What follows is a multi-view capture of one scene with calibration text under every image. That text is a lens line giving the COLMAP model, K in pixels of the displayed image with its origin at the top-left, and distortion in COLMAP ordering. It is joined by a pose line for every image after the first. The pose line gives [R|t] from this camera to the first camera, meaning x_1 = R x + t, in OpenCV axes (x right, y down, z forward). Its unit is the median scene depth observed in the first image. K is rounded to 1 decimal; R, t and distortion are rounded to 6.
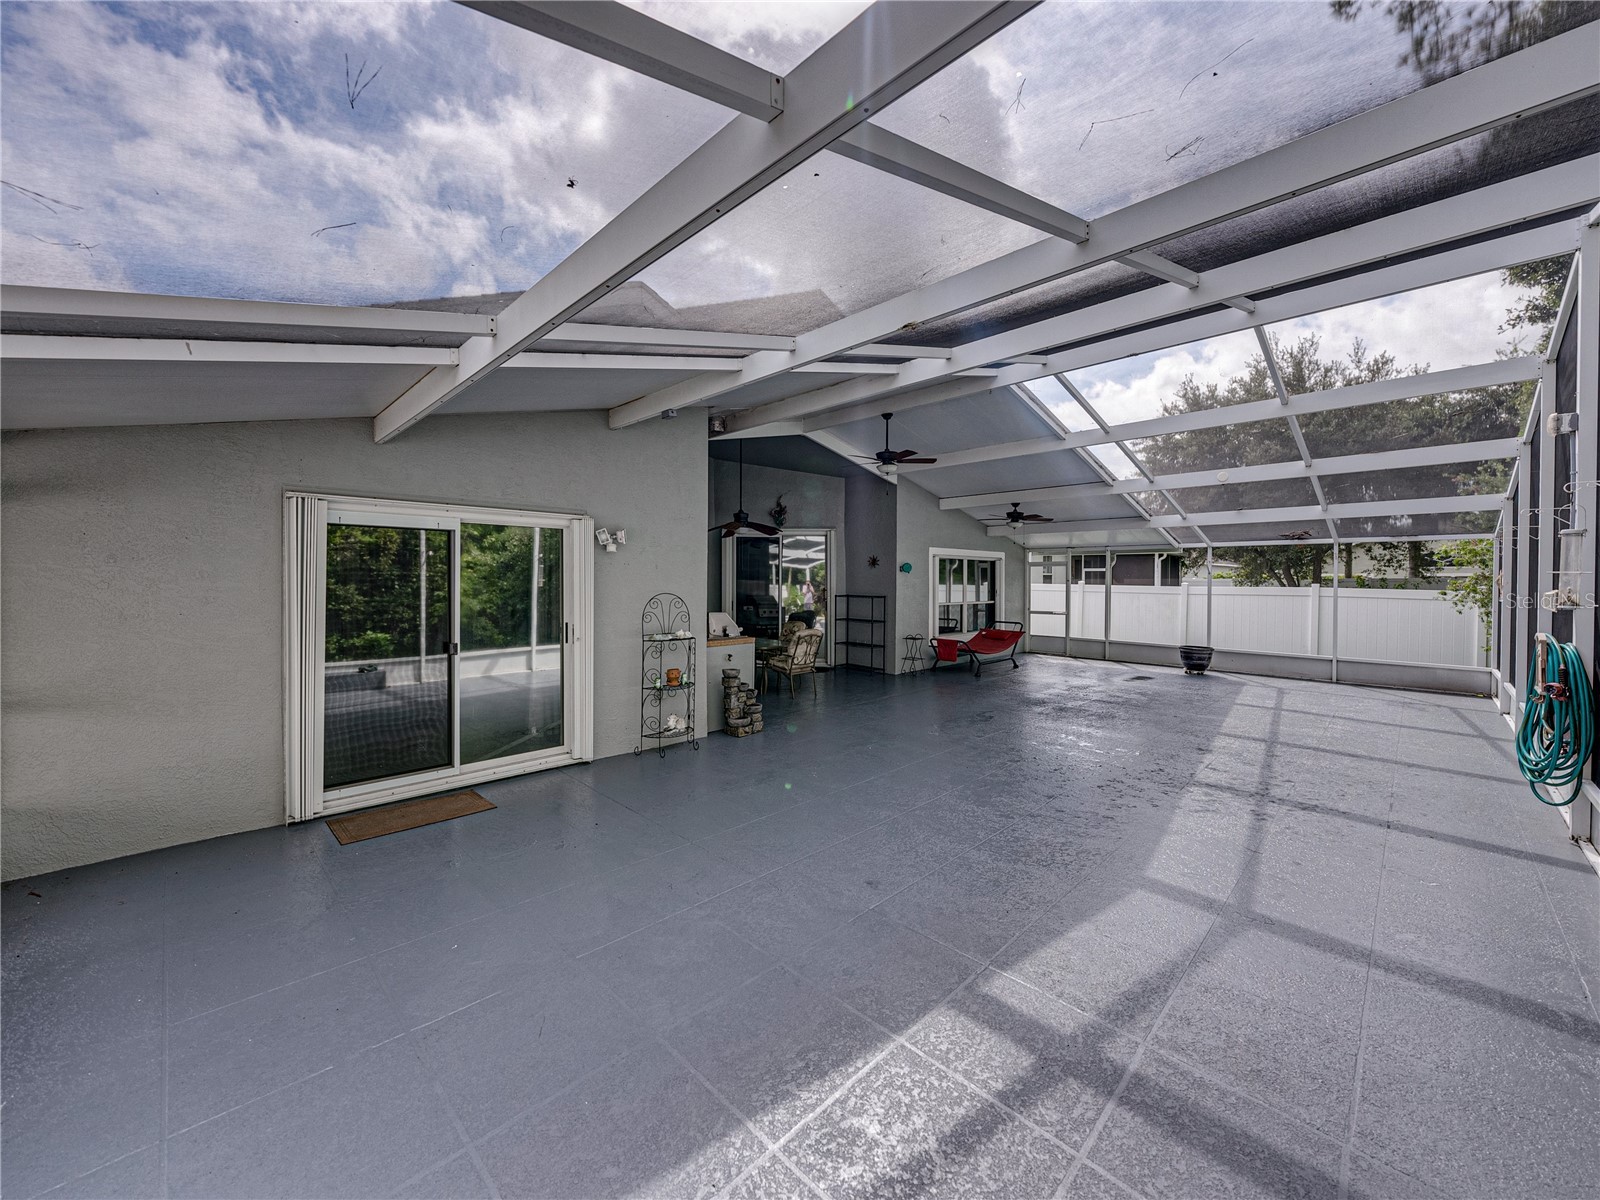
lens RADIAL K [[621.5, 0, 805.1], [0, 621.5, 586.7], [0, 0, 1]] dist [-0.002634, -0.000361]
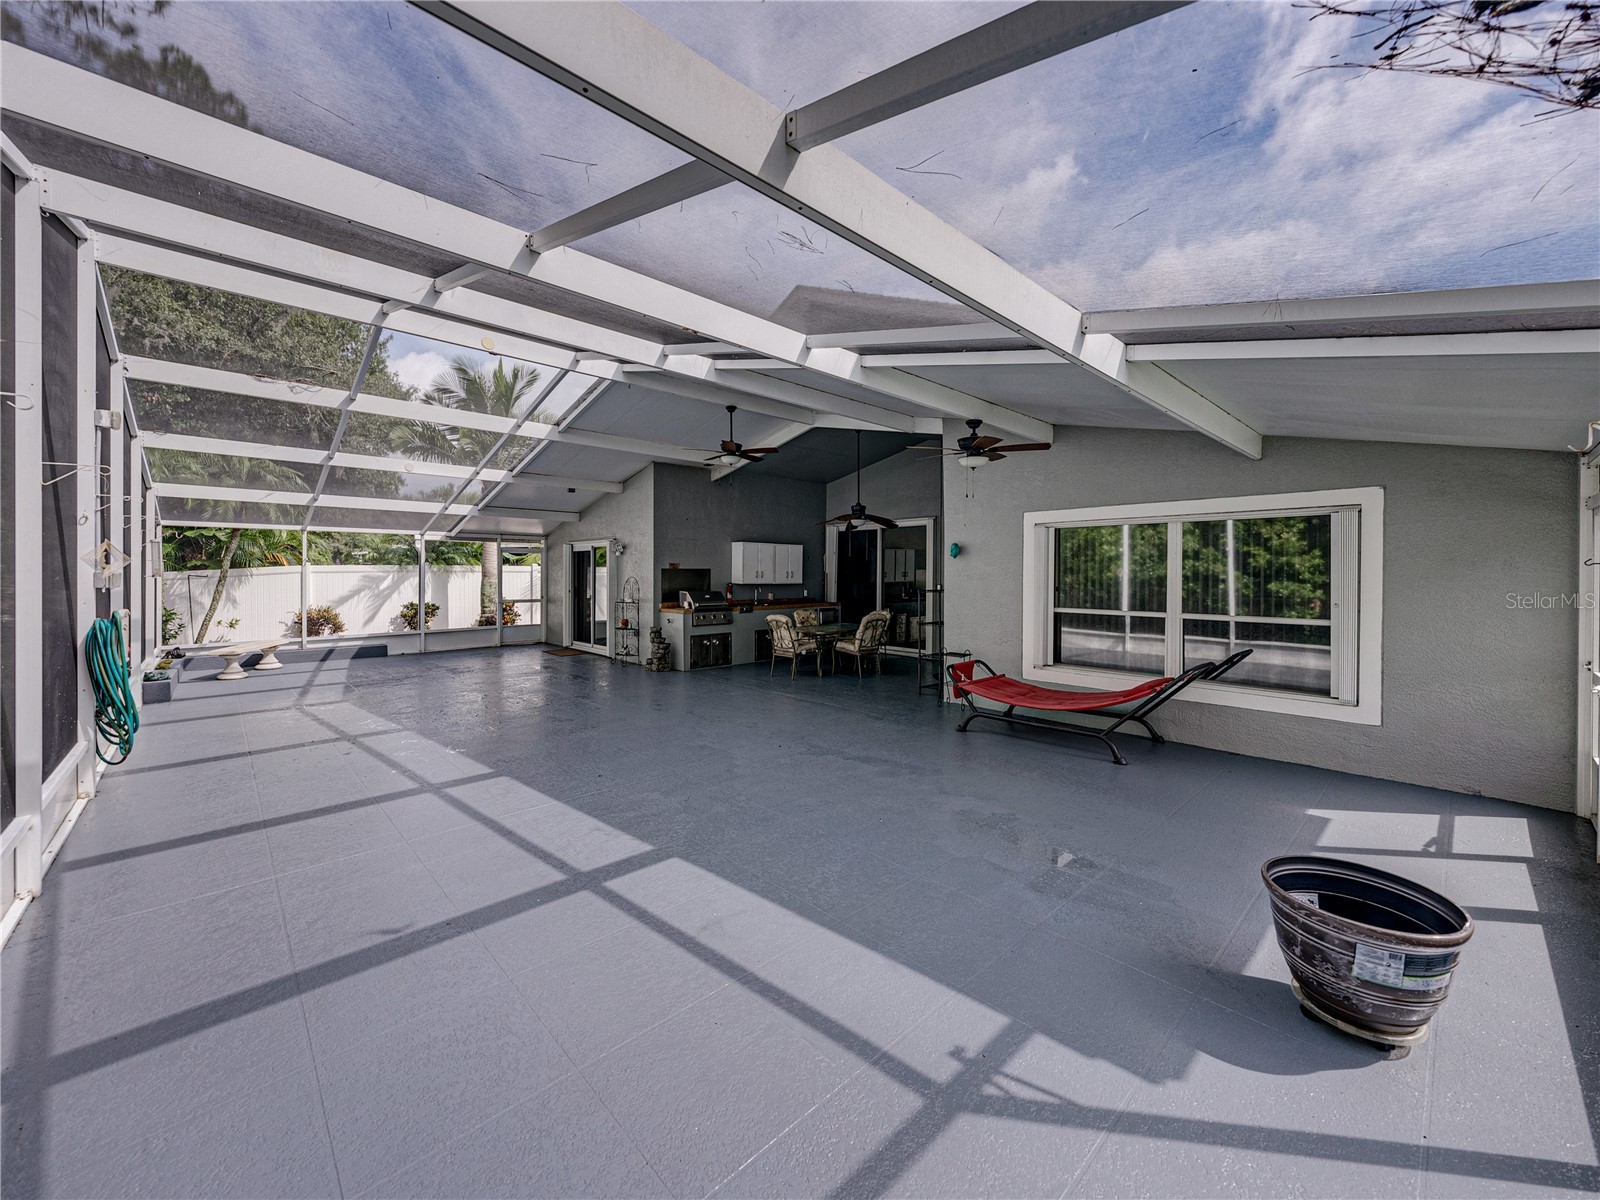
lens RADIAL K [[621.5, 0, 798.5], [0, 621.5, 576.0], [0, 0, 1]] dist [-0.002634, -0.000361]
pose [[-0.033798, 0.001656, -0.999427, 0.859393], [-0.013392, 0.999908, 0.002109, -0.001346], [0.999339, 0.013456, -0.033773, 0.854503]]
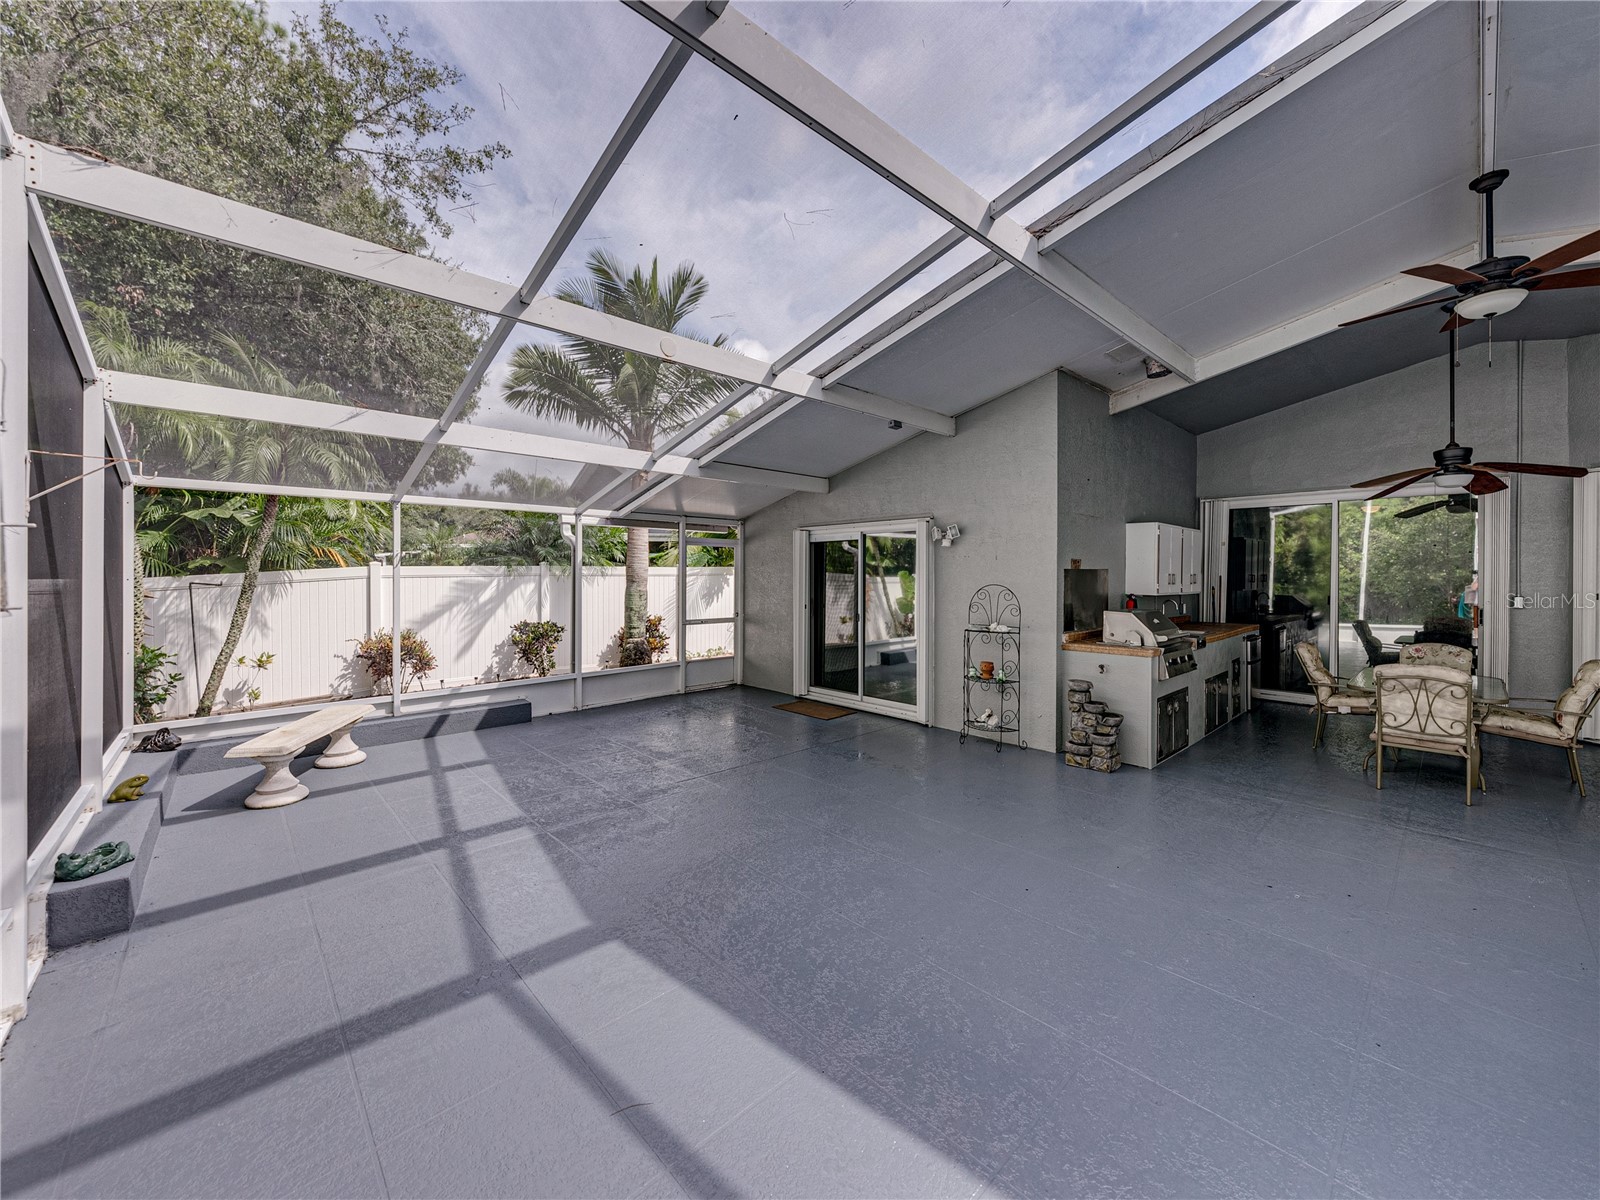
lens RADIAL K [[621.5, 0, 802.4], [0, 621.5, 577.2], [0, 0, 1]] dist [-0.002634, -0.000361]
pose [[-0.038958, -0.000444, -0.999241, 0.426222], [-0.010793, 0.999942, -0.000024, 0.001259], [0.999183, 0.010784, -0.038961, 0.407820]]
